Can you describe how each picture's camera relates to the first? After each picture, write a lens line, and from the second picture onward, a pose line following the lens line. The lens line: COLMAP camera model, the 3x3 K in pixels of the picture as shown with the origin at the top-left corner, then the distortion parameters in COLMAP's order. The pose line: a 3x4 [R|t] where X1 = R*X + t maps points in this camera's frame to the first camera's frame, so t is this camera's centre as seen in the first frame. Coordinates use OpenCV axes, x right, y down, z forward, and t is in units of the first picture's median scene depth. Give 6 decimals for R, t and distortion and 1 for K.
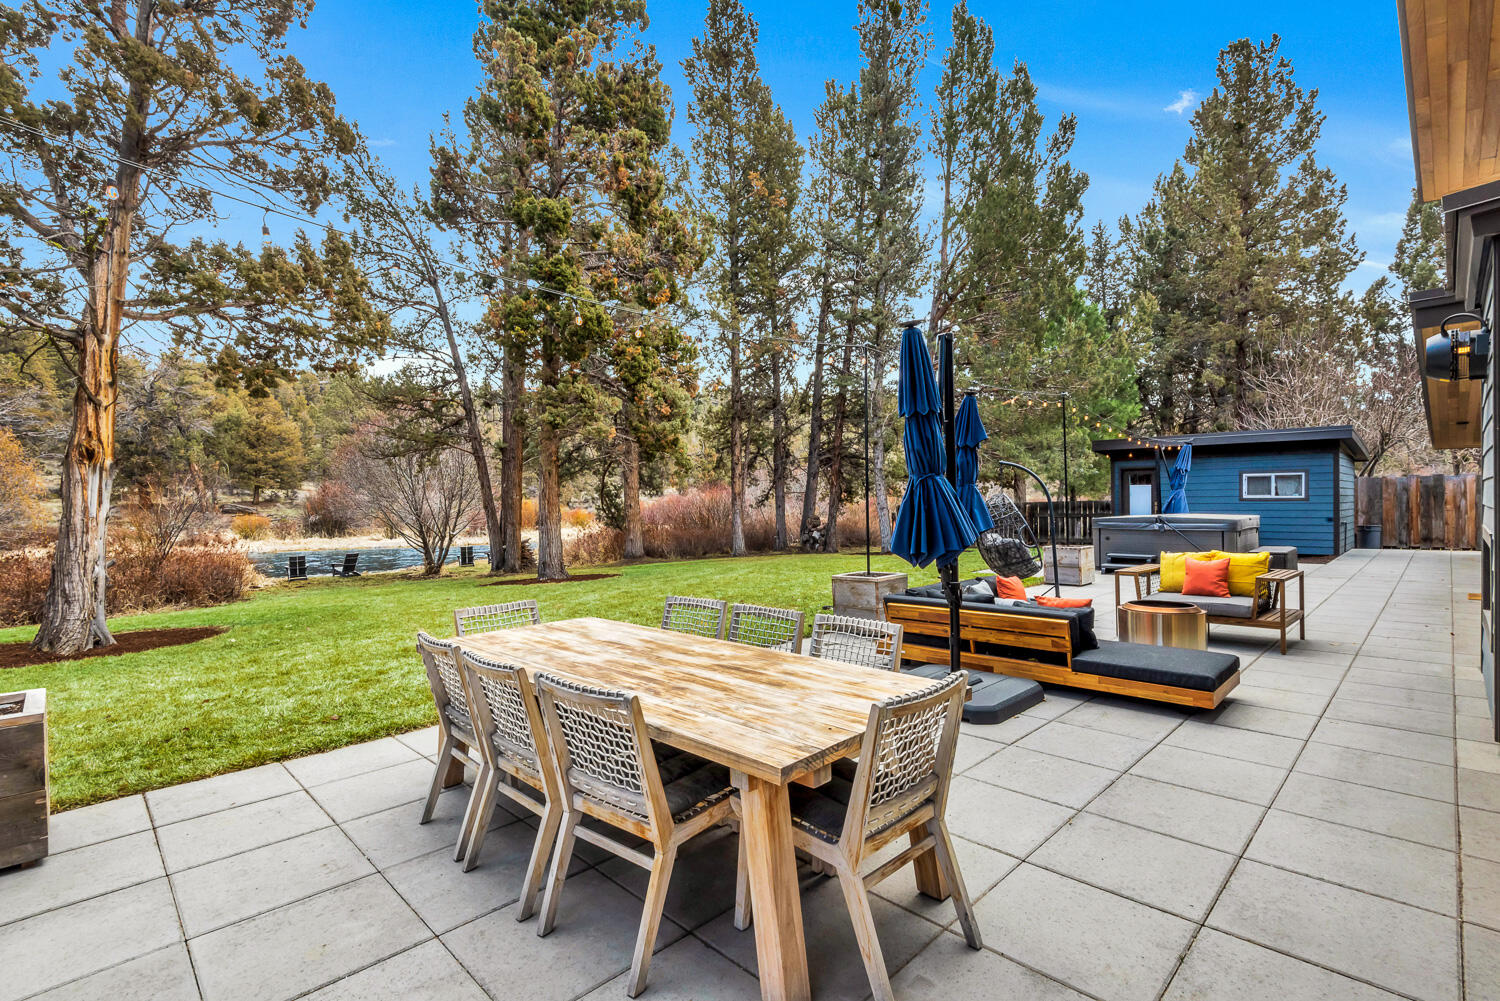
lens RADIAL K [[671.7, 0, 751.8], [0, 671.7, 531.3], [0, 0, 1]] dist [-0.002096, -0.004028]
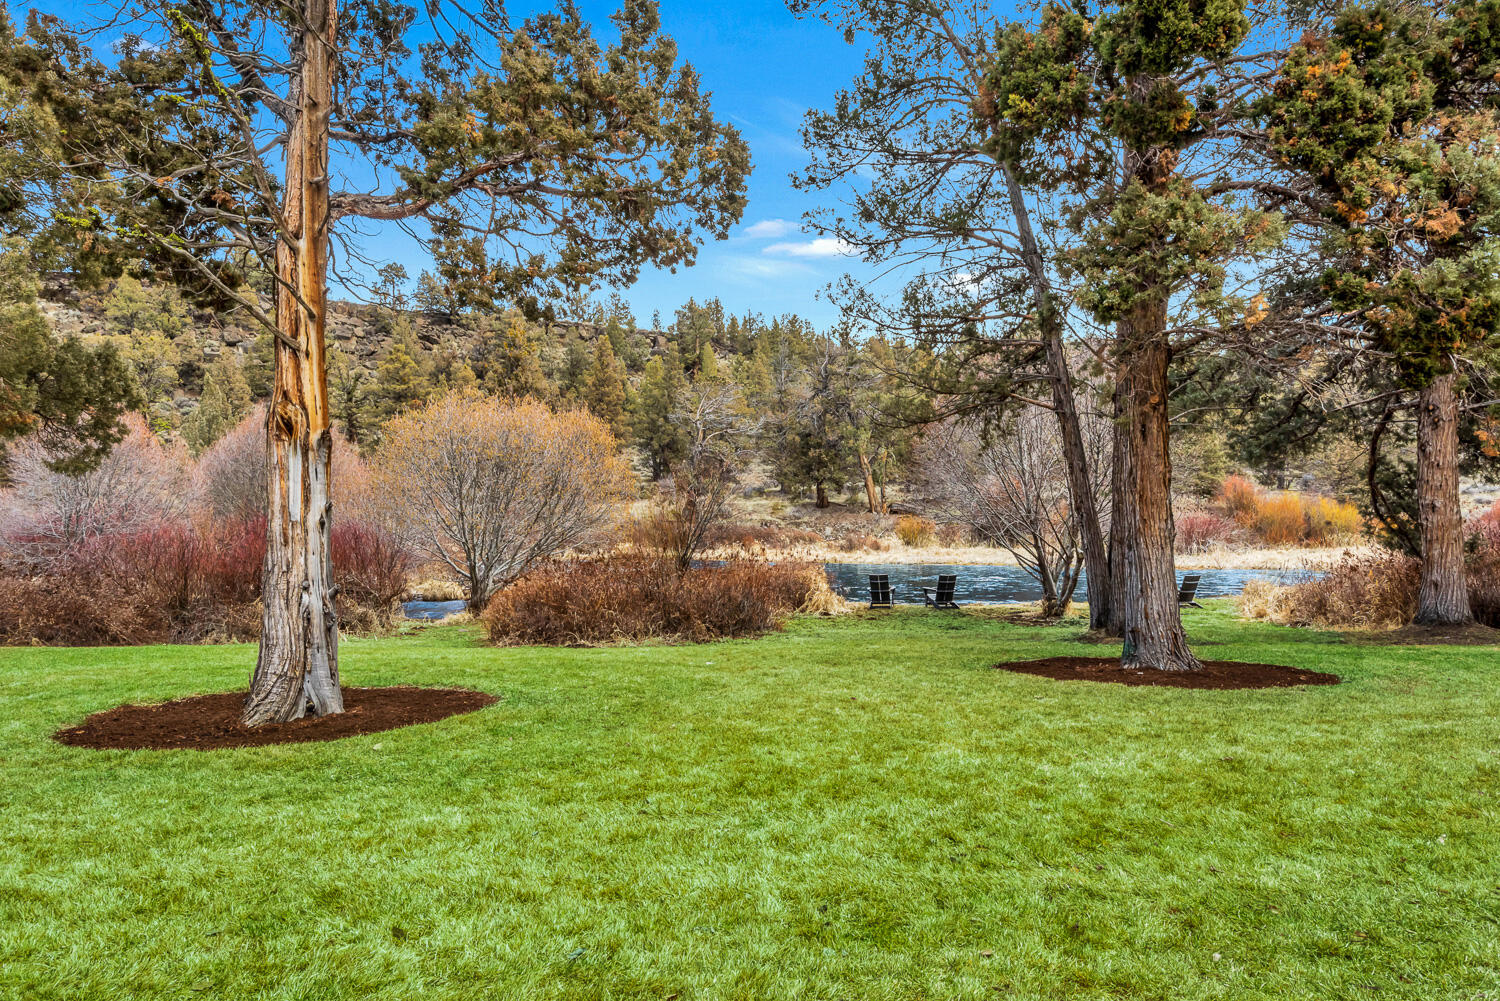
lens RADIAL K [[963.7, 0, 747.2], [0, 963.7, 528.8], [0, 0, 1]] dist [0.040049, -0.005500]
pose [[0.653691, 0.020416, -0.756486, 0.014774], [-0.030975, 0.999520, 0.000209, -0.011695], [0.756128, 0.023296, 0.654009, 0.301717]]
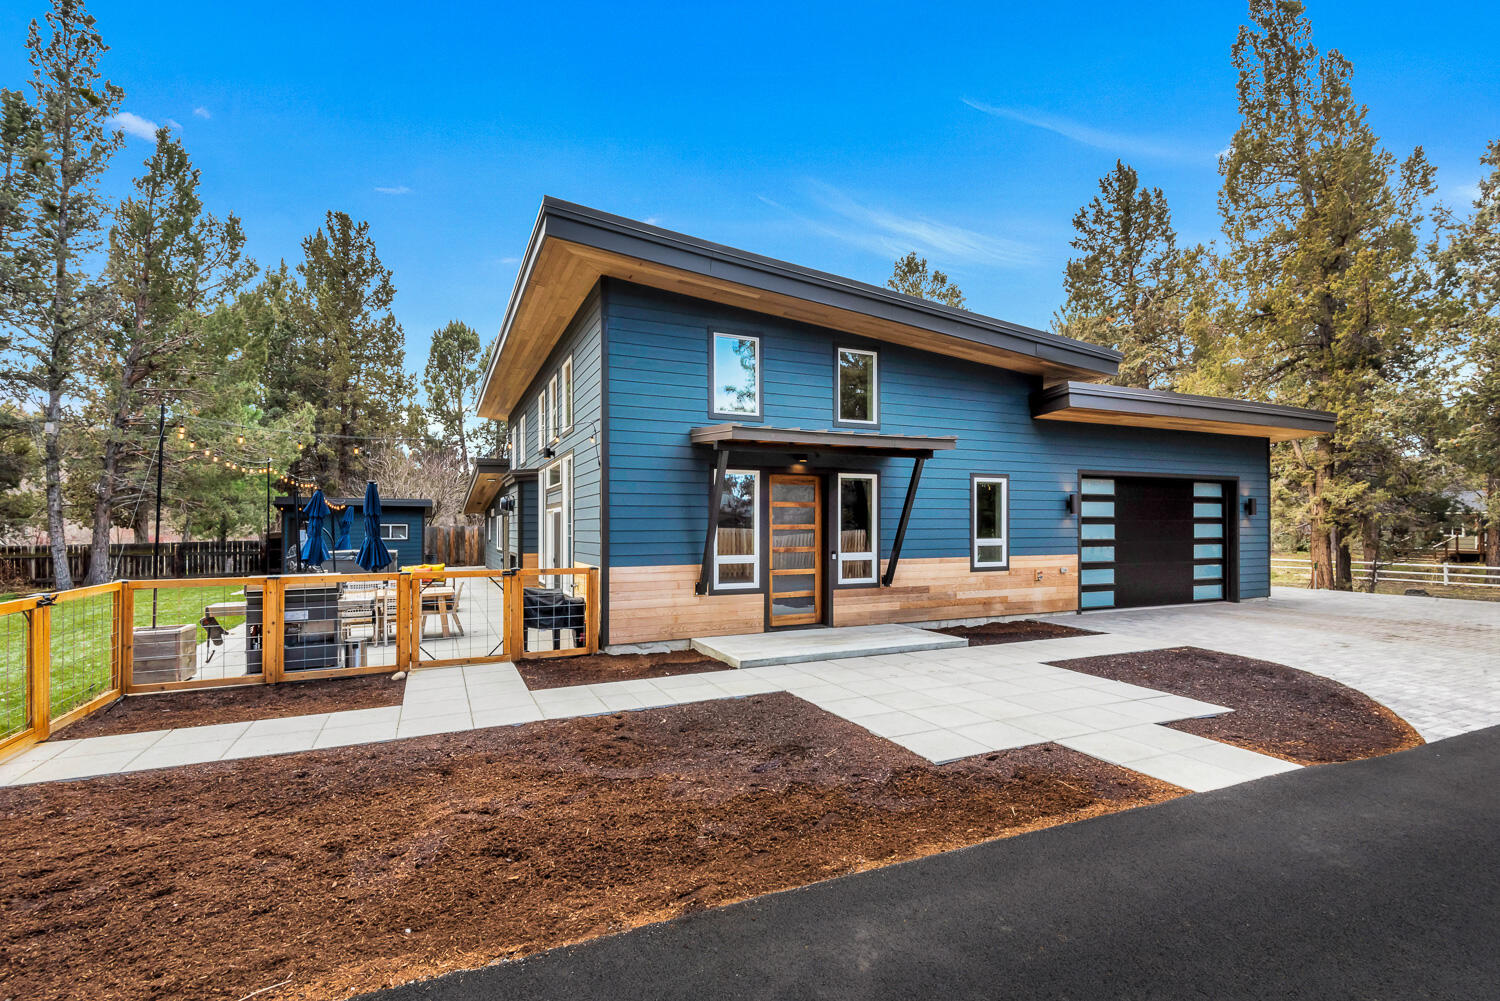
lens RADIAL K [[671.7, 0, 735.7], [0, 671.7, 526.1], [0, 0, 1]] dist [-0.002096, -0.004028]
pose [[0.345938, 0.017076, 0.938102, -0.422450], [0.042931, 0.998499, -0.034007, 0.009676], [-0.937274, 0.052038, 0.344686, -0.325003]]
